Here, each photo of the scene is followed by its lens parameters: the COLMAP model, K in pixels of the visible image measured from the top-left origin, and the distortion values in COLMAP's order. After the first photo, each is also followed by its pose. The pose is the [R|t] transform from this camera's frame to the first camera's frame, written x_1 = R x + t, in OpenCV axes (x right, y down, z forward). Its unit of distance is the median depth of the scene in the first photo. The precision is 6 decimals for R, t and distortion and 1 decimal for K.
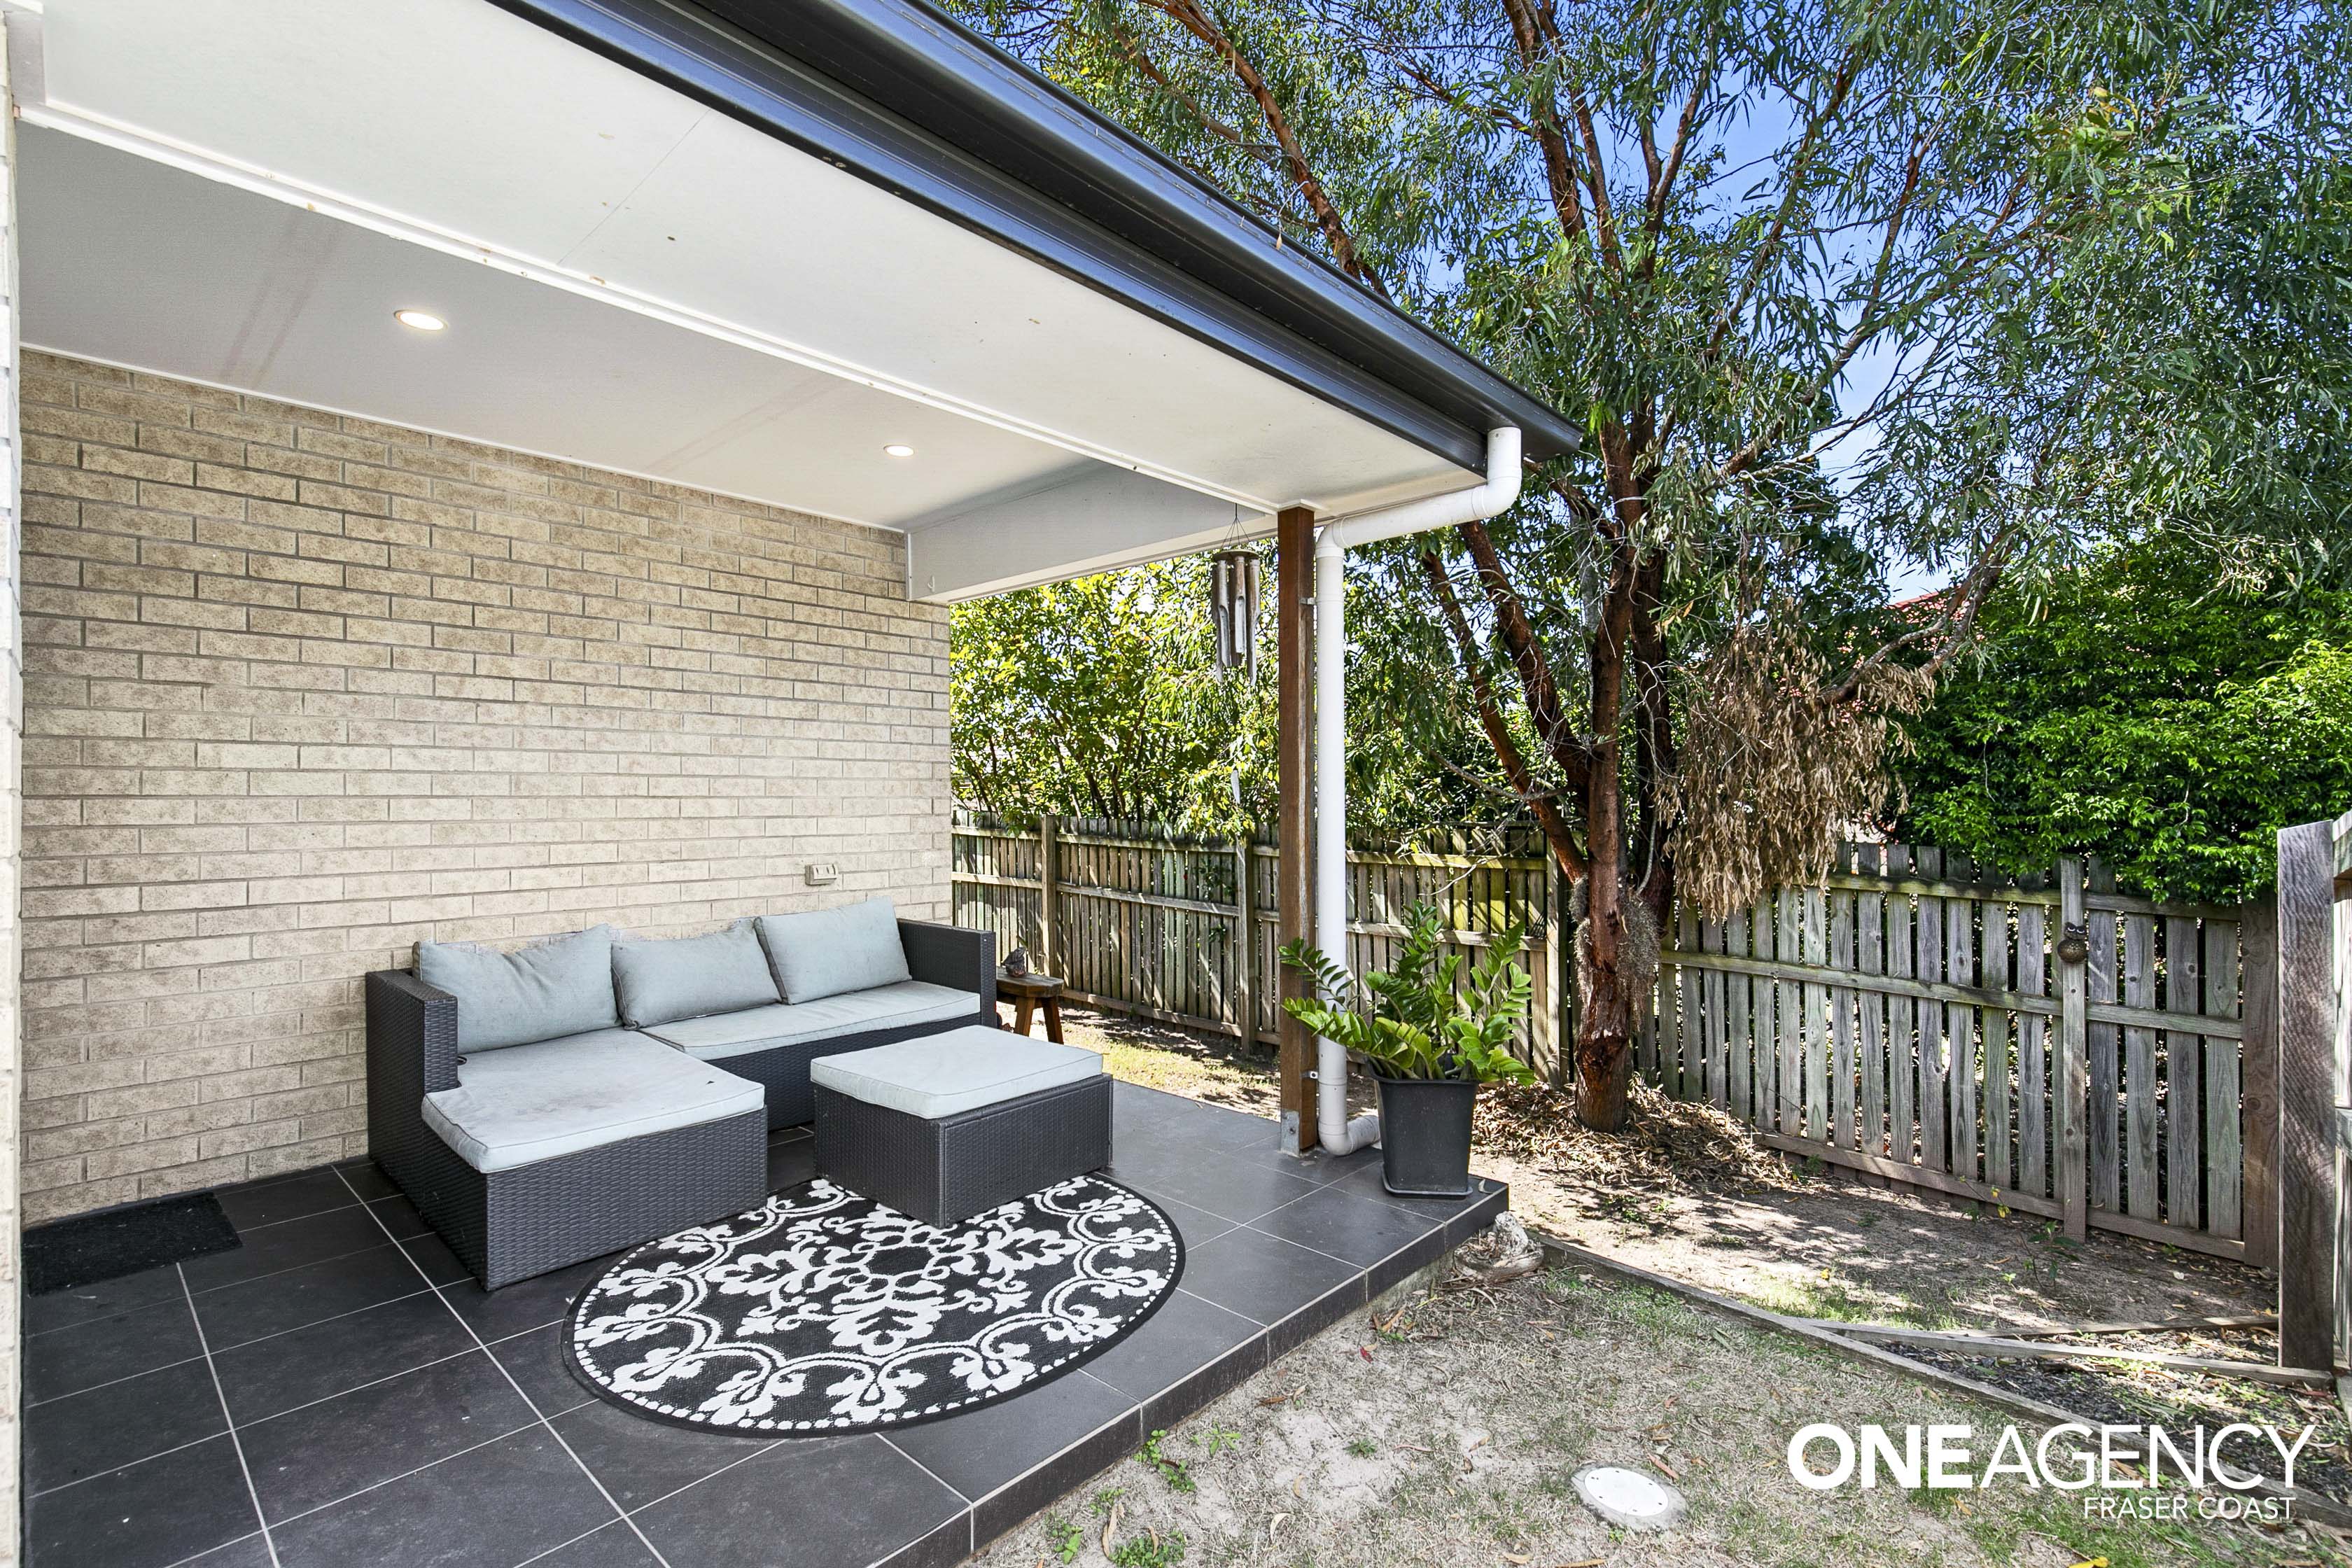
lens RADIAL K [[1064.0, 0, 1177.3], [0, 1064.0, 801.2], [0, 0, 1]] dist [0.008627, -0.000261]
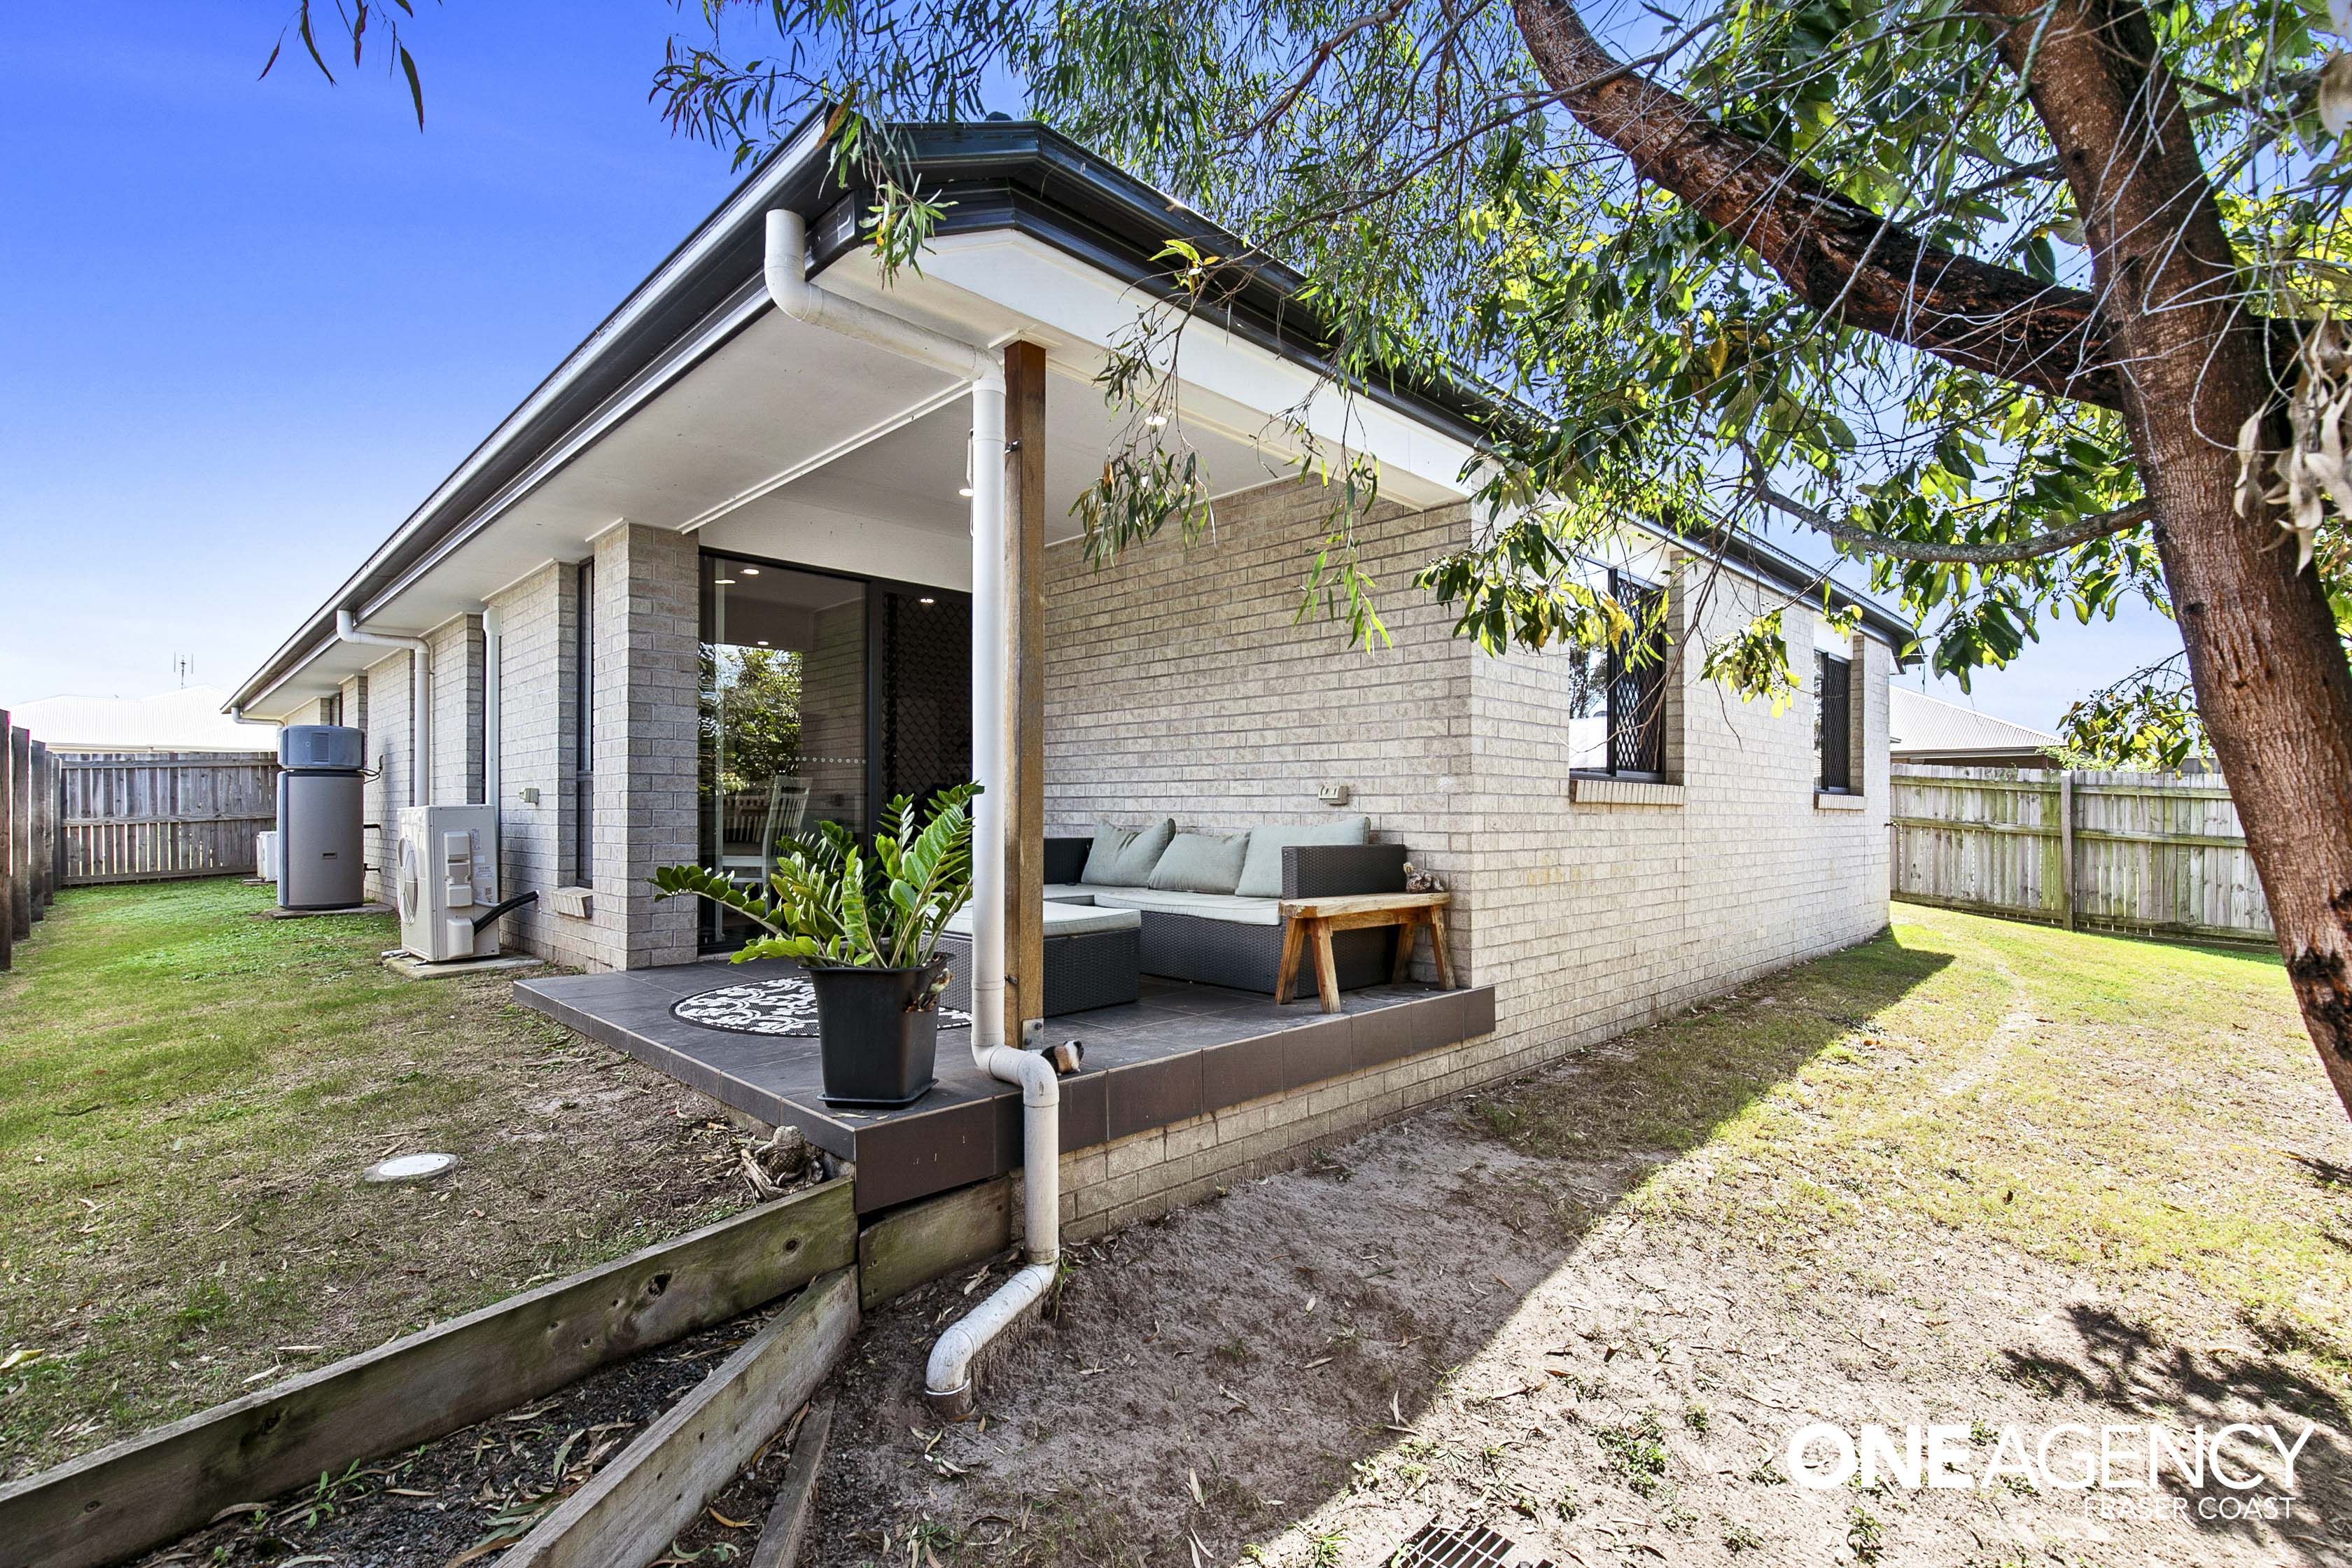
lens RADIAL K [[1064.0, 0, 1177.3], [0, 1064.0, 801.2], [0, 0, 1]] dist [0.008627, -0.000261]
pose [[-0.047879, -0.003815, -0.998846, 0.878156], [-0.003636, 0.999987, -0.003645, 0.091987], [0.998847, 0.003458, -0.047892, 1.033569]]
